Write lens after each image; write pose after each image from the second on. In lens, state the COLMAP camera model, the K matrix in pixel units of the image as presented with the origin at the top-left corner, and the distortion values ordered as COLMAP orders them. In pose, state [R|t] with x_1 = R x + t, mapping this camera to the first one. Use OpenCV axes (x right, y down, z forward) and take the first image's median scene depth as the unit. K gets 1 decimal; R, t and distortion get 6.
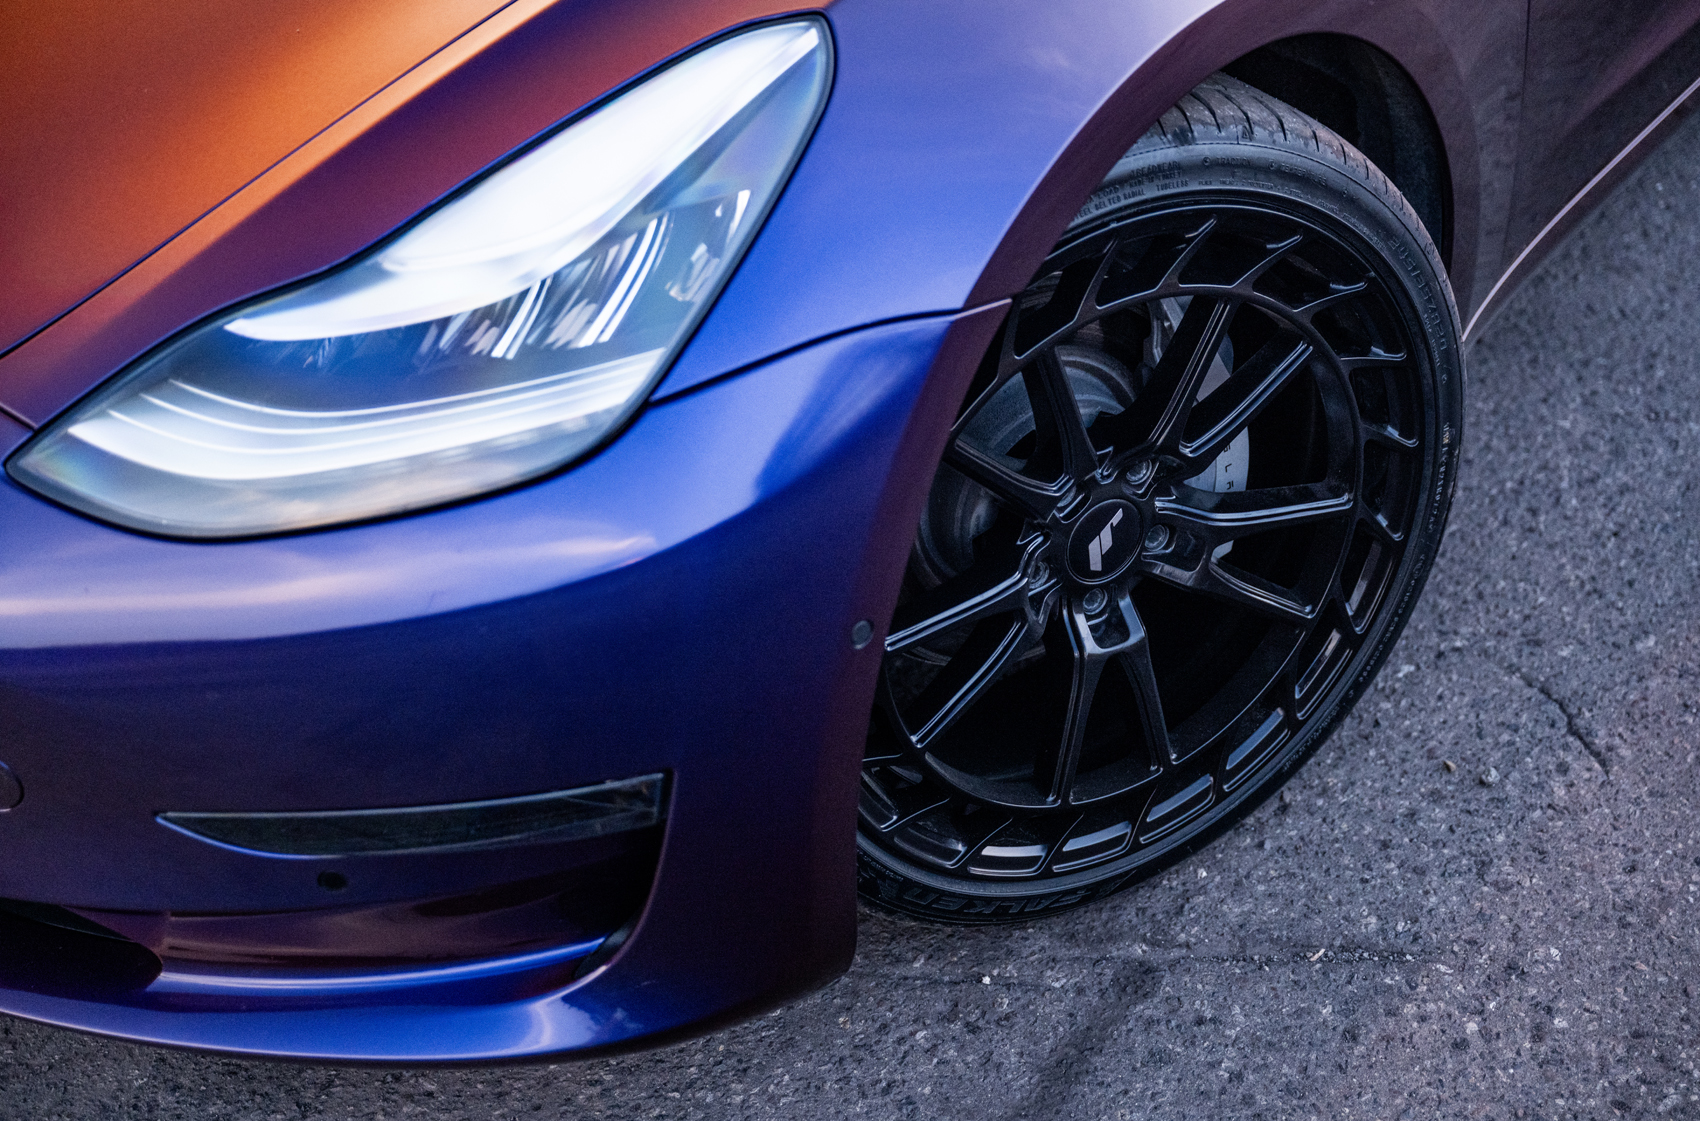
lens RADIAL K [[2620.5, 0, 850.0], [0, 2620.5, 560.5], [0, 0, 1]] dist [0.001373, -0.026530]
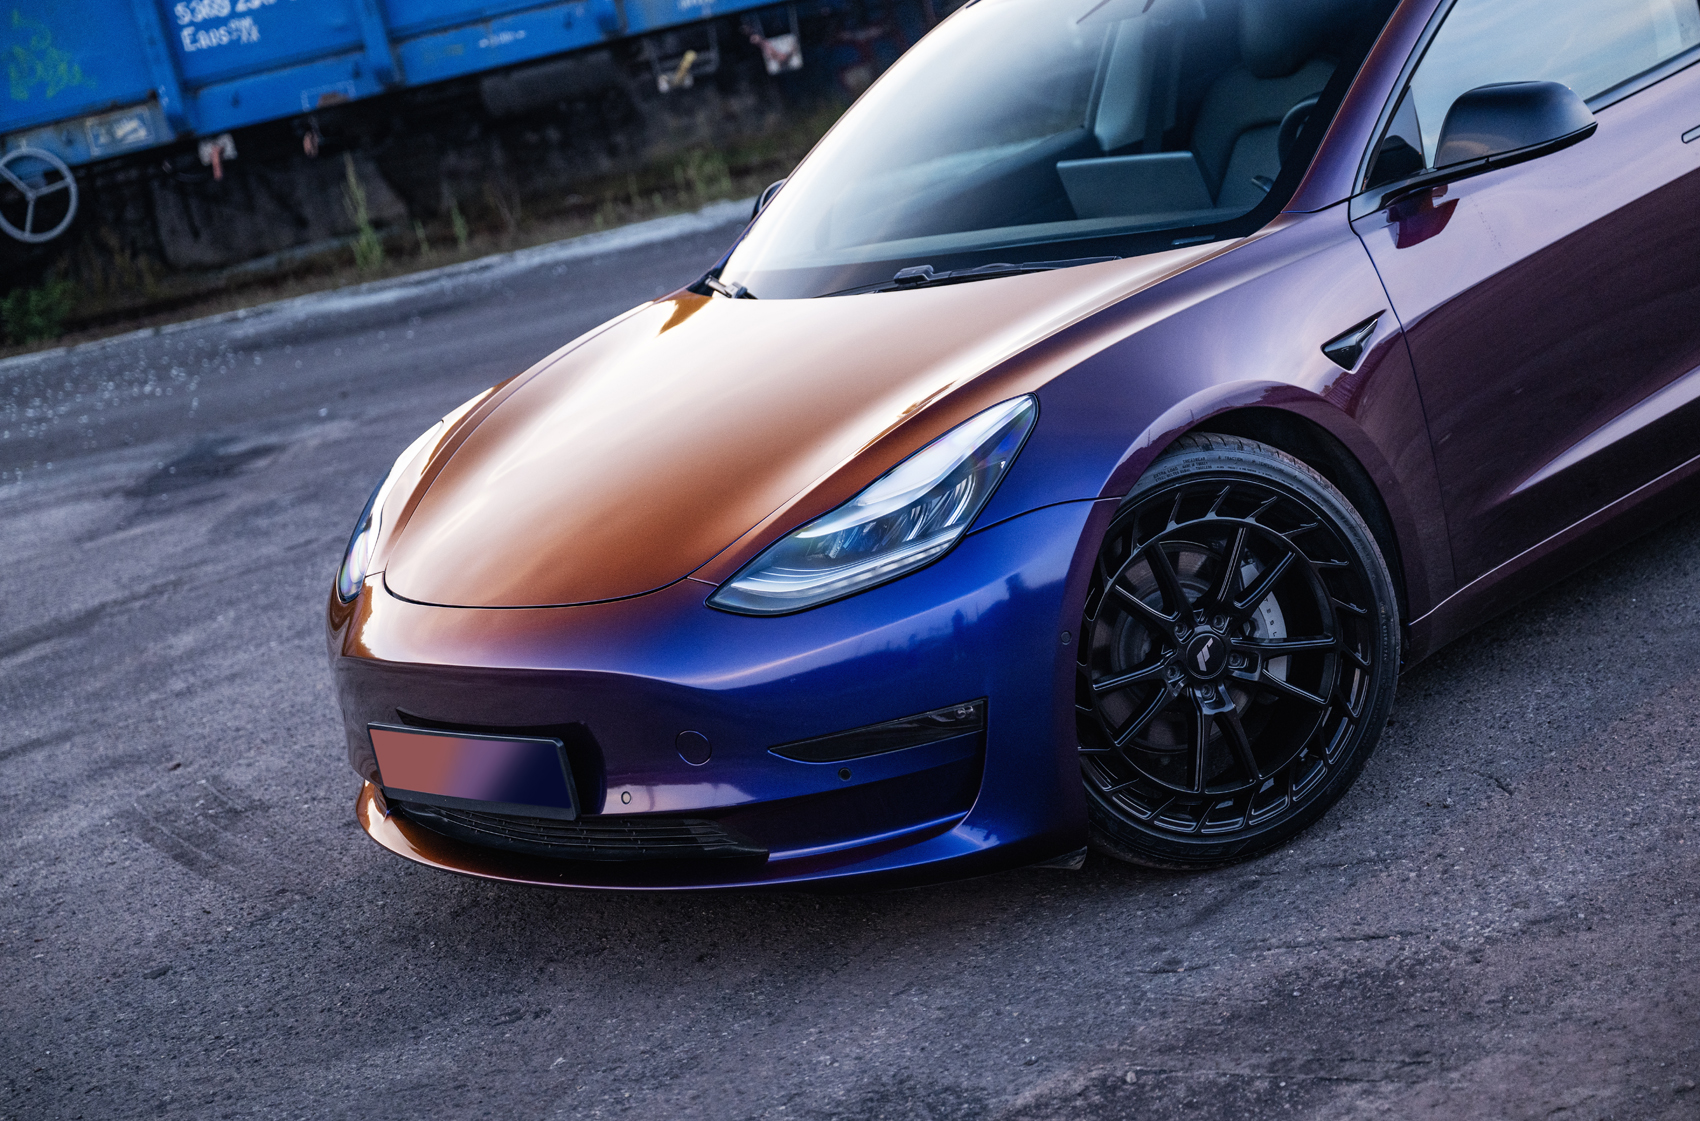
lens RADIAL K [[3316.7, 0, 850.0], [0, 3316.7, 560.5], [0, 0, 1]] dist [0.017405, 0.150453]
pose [[0.980548, -0.100302, -0.168717, 0.269528], [0.028002, 0.922264, -0.385546, 0.920588], [0.194272, 0.373322, 0.907132, -1.453434]]
